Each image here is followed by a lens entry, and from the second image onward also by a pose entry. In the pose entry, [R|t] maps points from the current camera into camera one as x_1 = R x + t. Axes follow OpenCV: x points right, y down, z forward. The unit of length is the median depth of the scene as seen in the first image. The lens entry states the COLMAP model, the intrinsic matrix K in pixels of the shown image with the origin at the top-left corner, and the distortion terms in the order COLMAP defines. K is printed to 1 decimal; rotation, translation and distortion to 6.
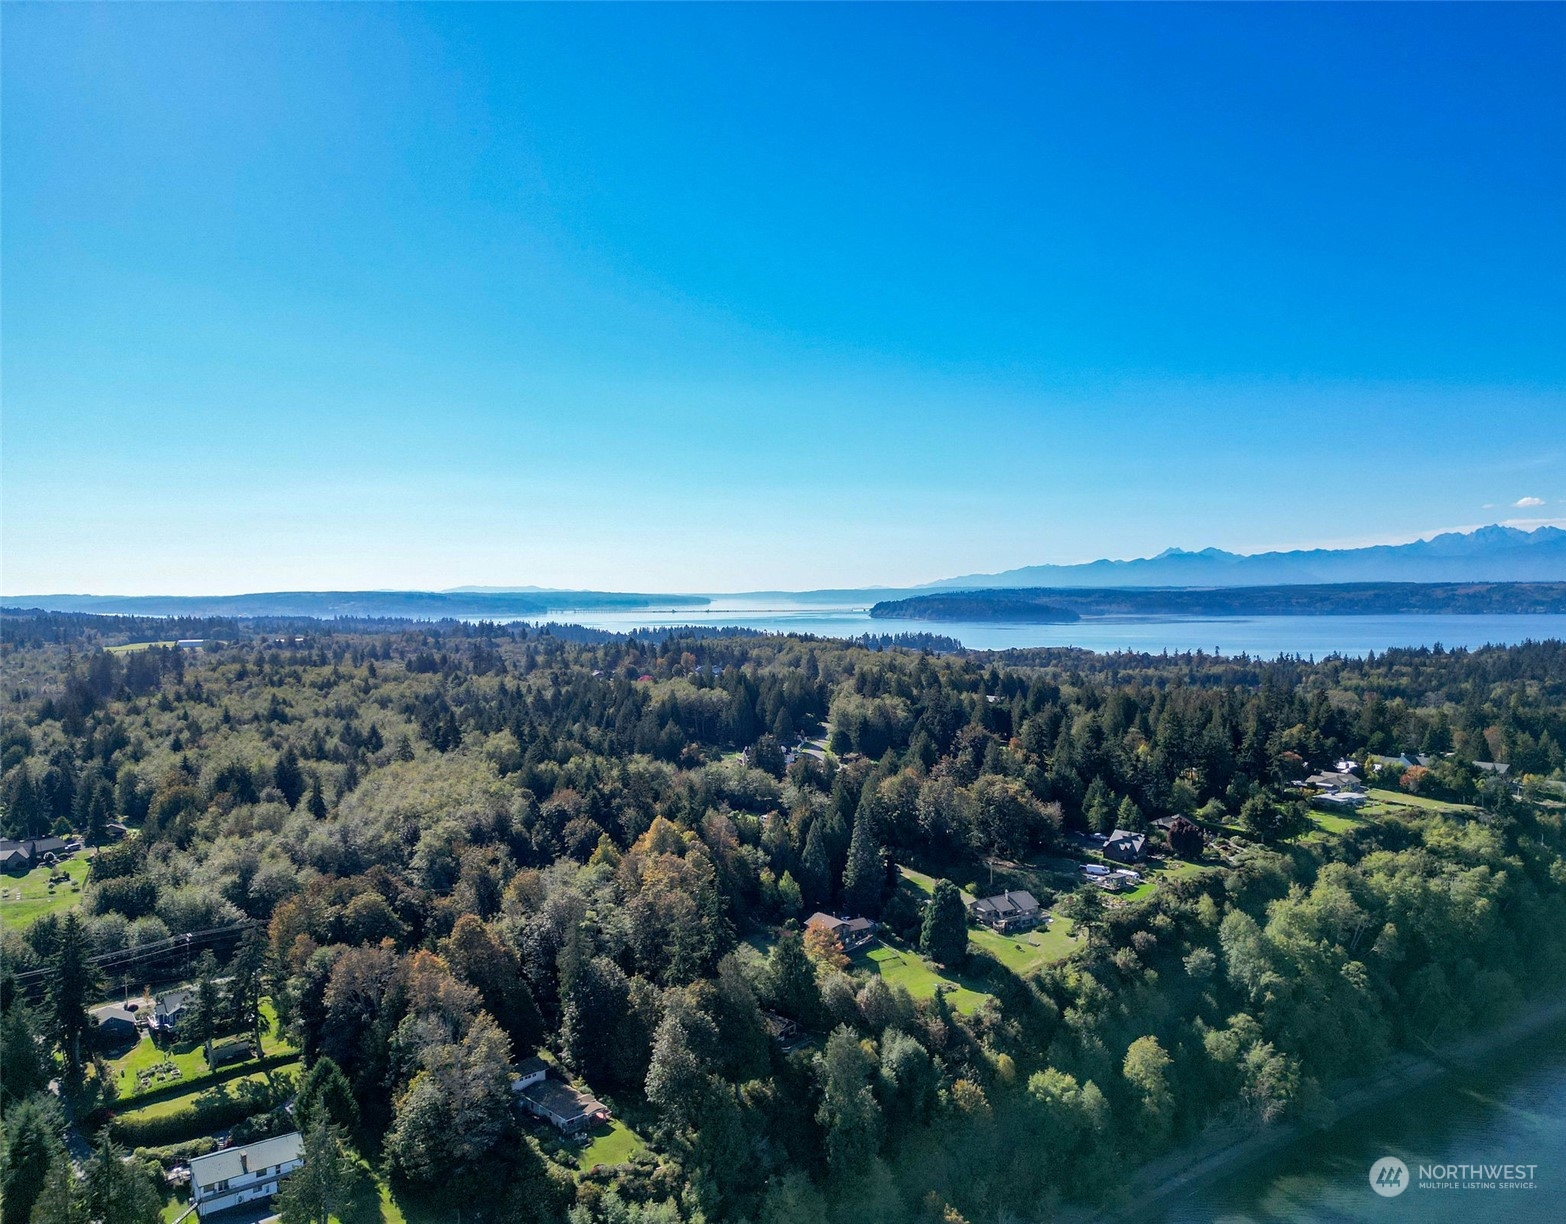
lens RADIAL K [[1159.5, 0, 788.4], [0, 1159.5, 604.2], [0, 0, 1]] dist [0.000254, 0.000425]
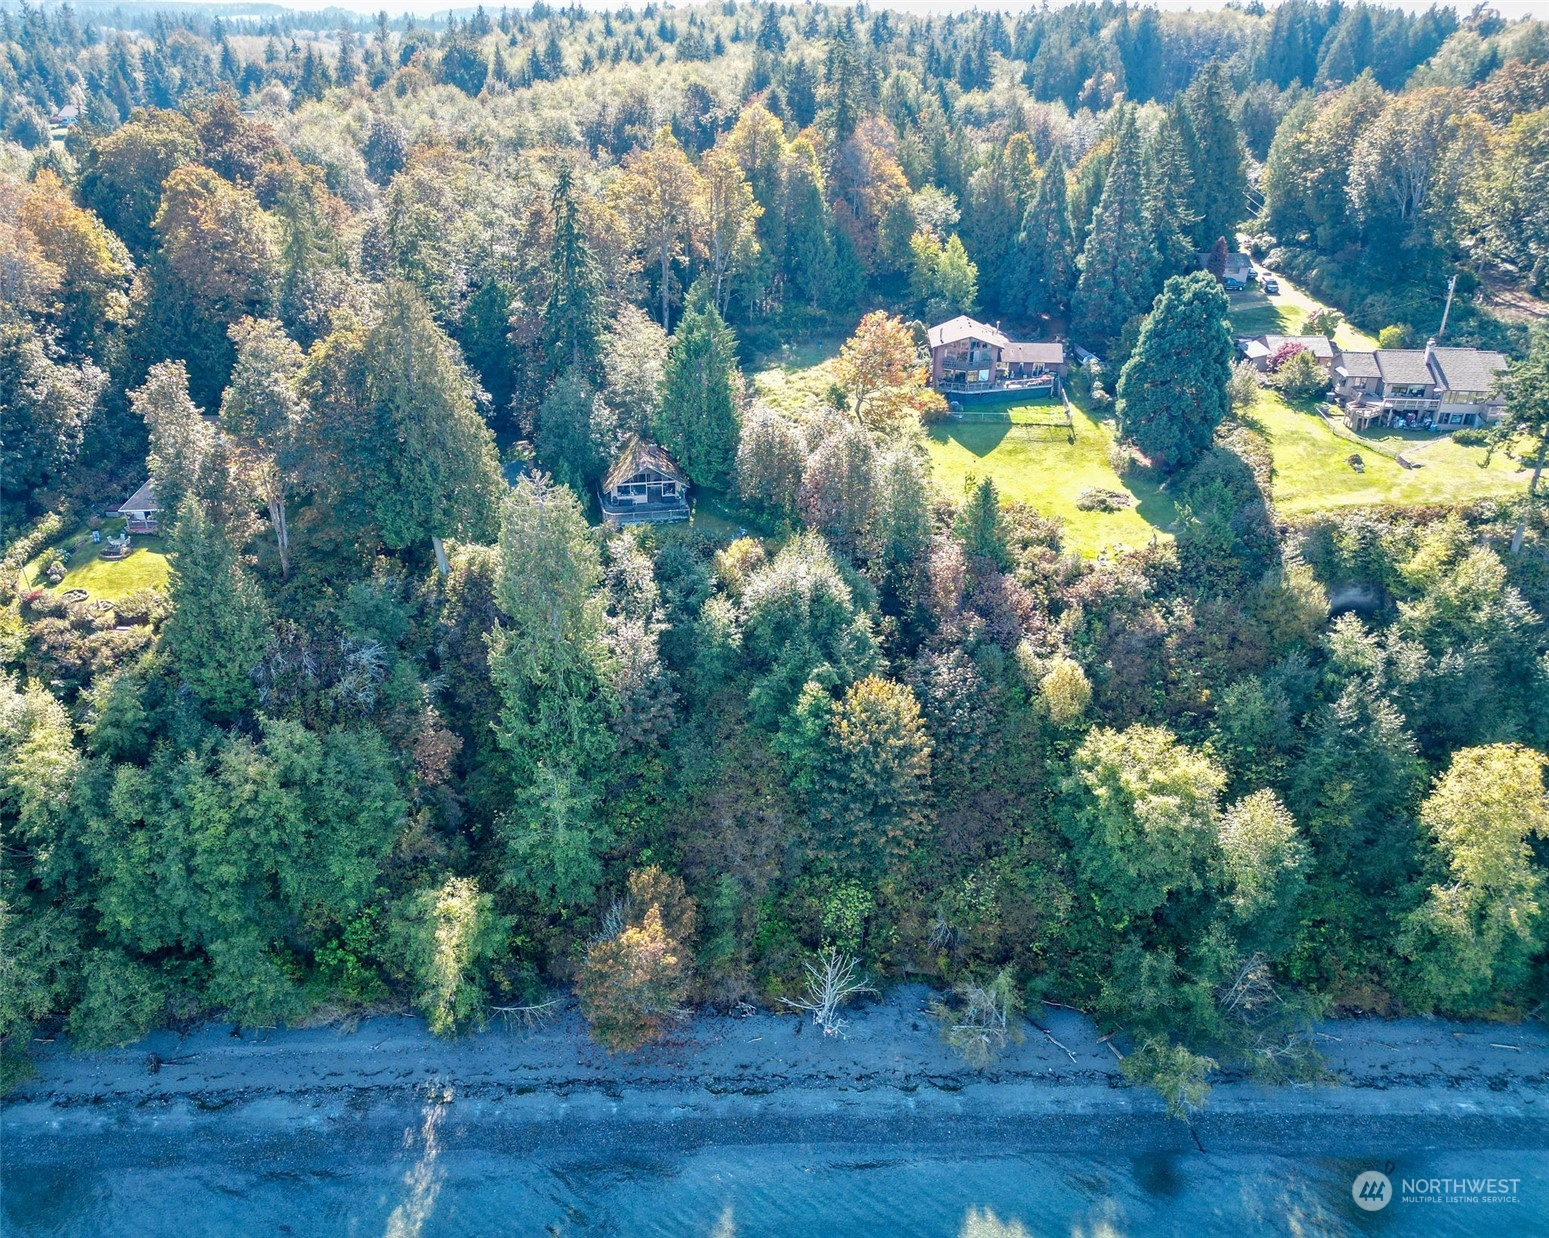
lens RADIAL K [[1175.4, 0, 726.0], [0, 1175.4, 624.8], [0, 0, 1]] dist [0.070333, -0.065578]
pose [[0.788382, 0.283200, -0.546124, 0.290683], [-0.018627, 0.898320, 0.438946, 0.178999], [0.614903, -0.335885, 0.713495, 0.580636]]
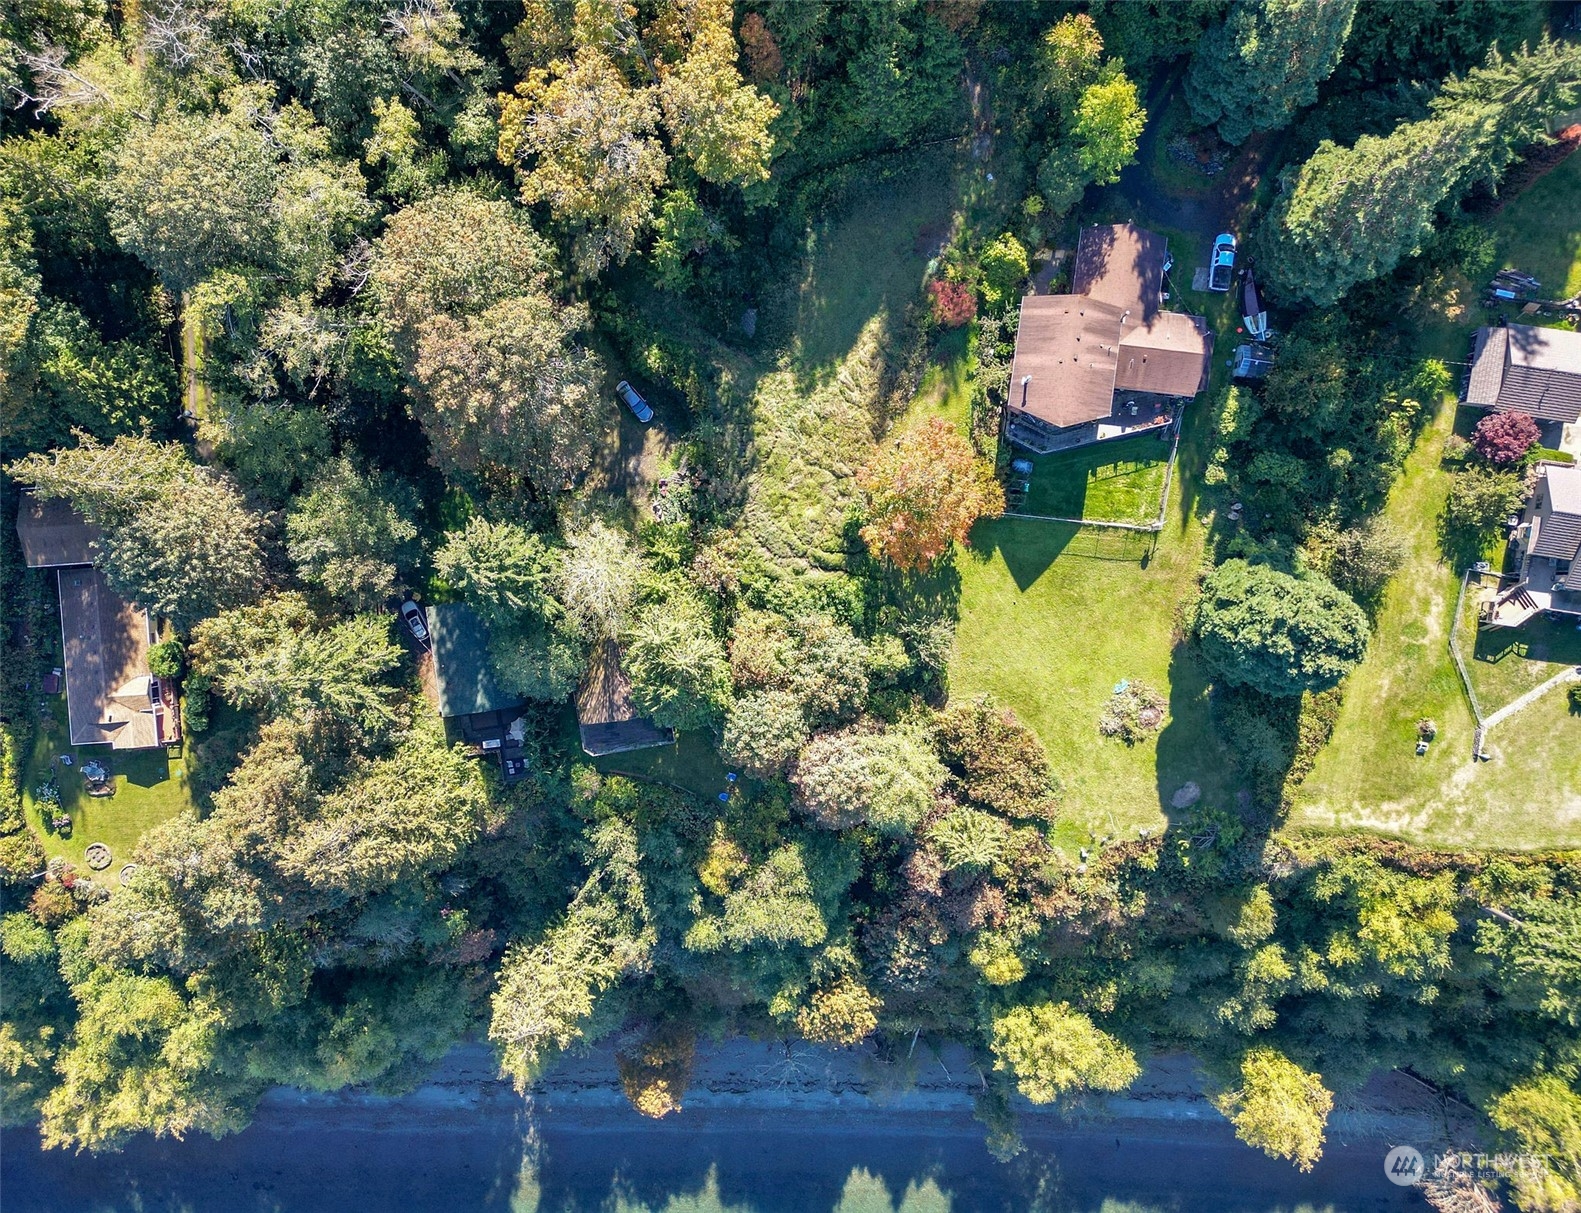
lens RADIAL K [[1117.9, 0, 775.3], [0, 1117.9, 609.6], [0, 0, 1]] dist [0.070195, -0.063169]
pose [[0.771230, 0.636491, 0.009154, 0.013845], [-0.007283, -0.005557, 0.999958, -0.062727], [0.636515, -0.771264, 0.000350, 0.969037]]
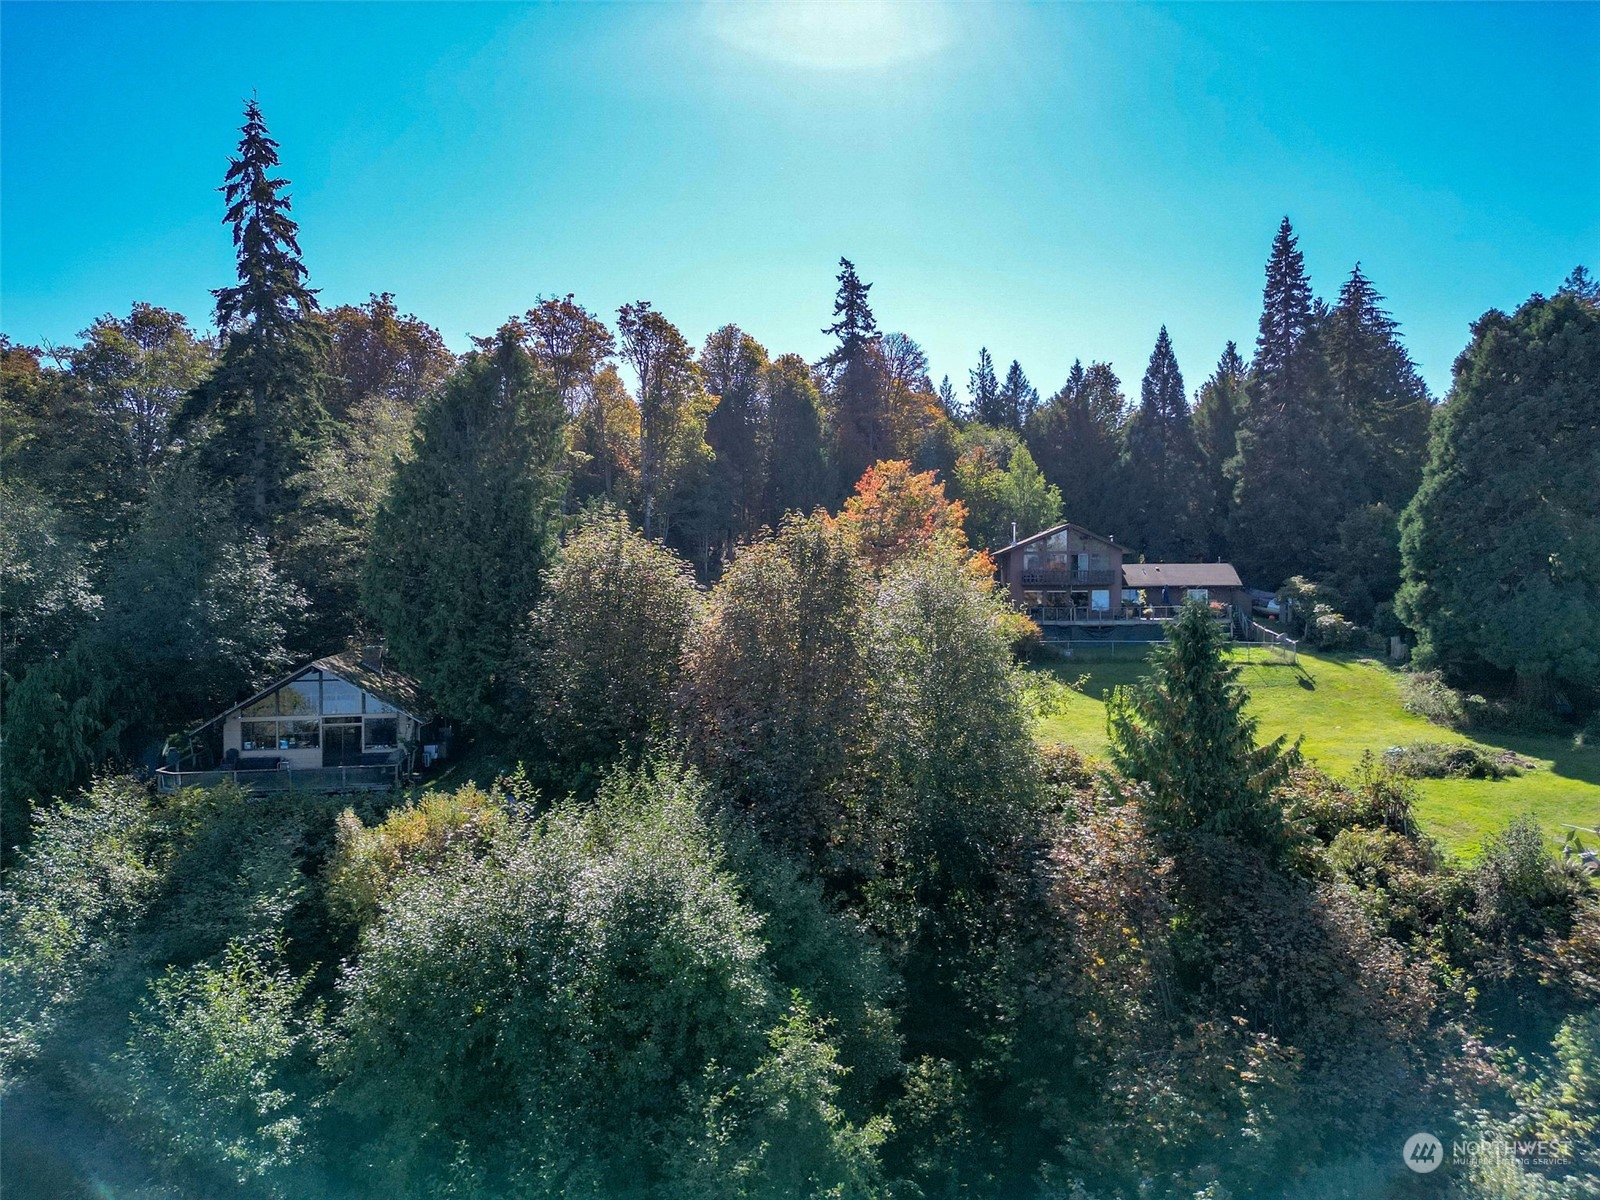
lens RADIAL K [[1121.5, 0, 807.2], [0, 1121.5, 590.1], [0, 0, 1]] dist [0.068359, -0.057882]
pose [[0.787897, 0.008220, -0.615752, 0.169261], [-0.011924, 0.999927, -0.001910, 0.311397], [0.615692, 0.008847, 0.787937, 0.815210]]
